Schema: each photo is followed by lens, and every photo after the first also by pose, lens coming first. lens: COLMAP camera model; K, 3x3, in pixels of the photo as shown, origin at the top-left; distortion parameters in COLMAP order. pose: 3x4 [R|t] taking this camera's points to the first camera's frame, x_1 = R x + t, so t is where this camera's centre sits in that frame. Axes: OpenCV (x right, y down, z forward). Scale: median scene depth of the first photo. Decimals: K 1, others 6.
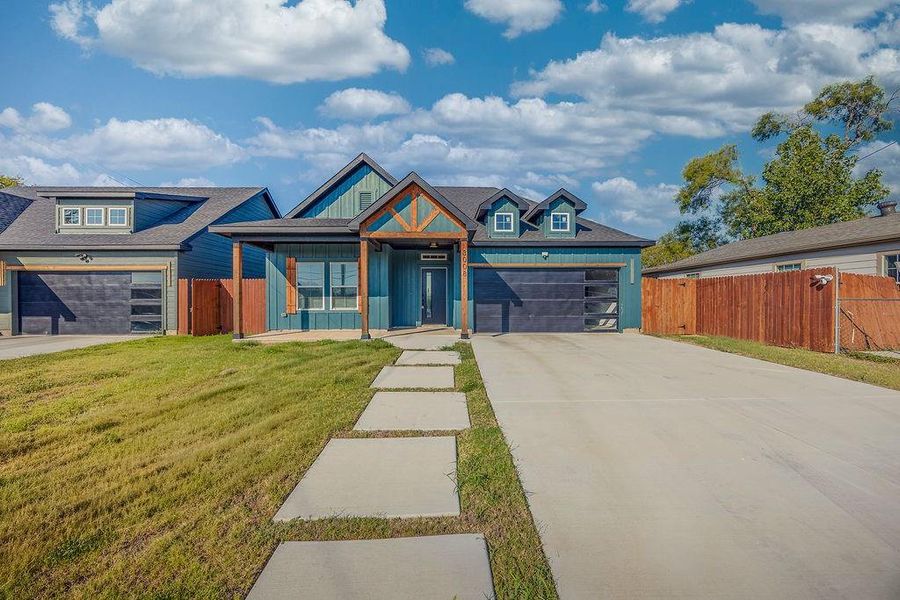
lens RADIAL K [[337.9, 0, 452.2], [0, 337.9, 302.7], [0, 0, 1]] dist [0.001347, -0.000013]
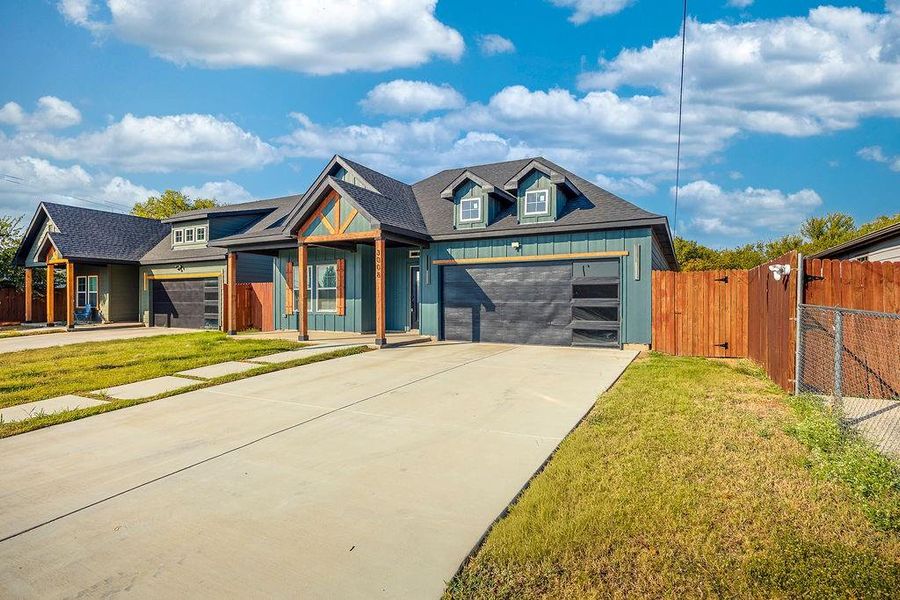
lens RADIAL K [[455.5, 0, 451.8], [0, 455.5, 299.4], [0, 0, 1]] dist [-0.001357, 0.000059]
pose [[0.873621, 0.000697, -0.486607, 0.659997], [-0.006672, 0.999922, -0.010545, -0.003548], [0.486561, 0.012458, 0.873558, -0.008570]]
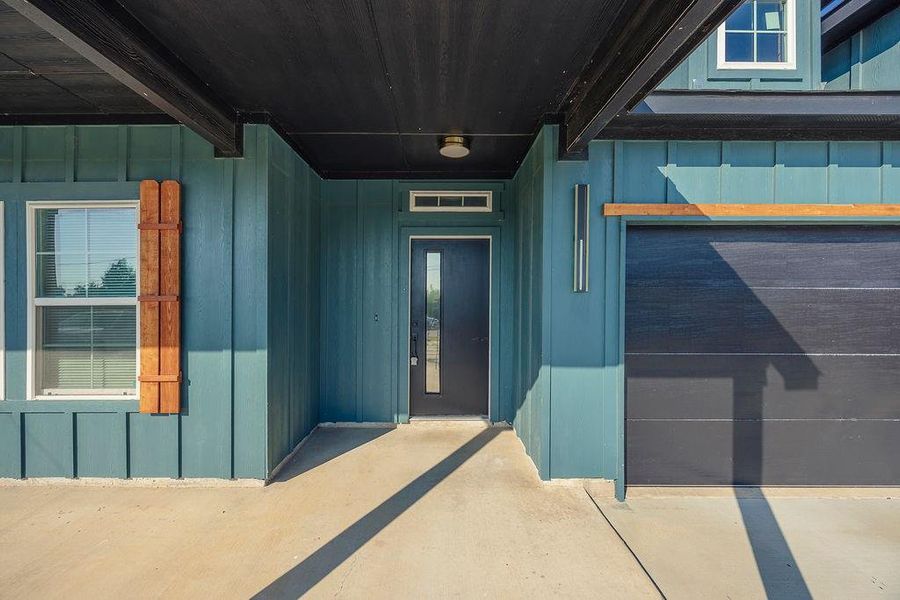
lens RADIAL K [[343.6, 0, 442.6], [0, 343.6, 296.7], [0, 0, 1]] dist [-0.001608, 0.000145]
pose [[0.999351, 0.004405, -0.035764, -0.054863], [-0.004484, 0.999988, -0.002116, -0.051832], [0.035754, 0.002275, 0.999358, 0.752045]]
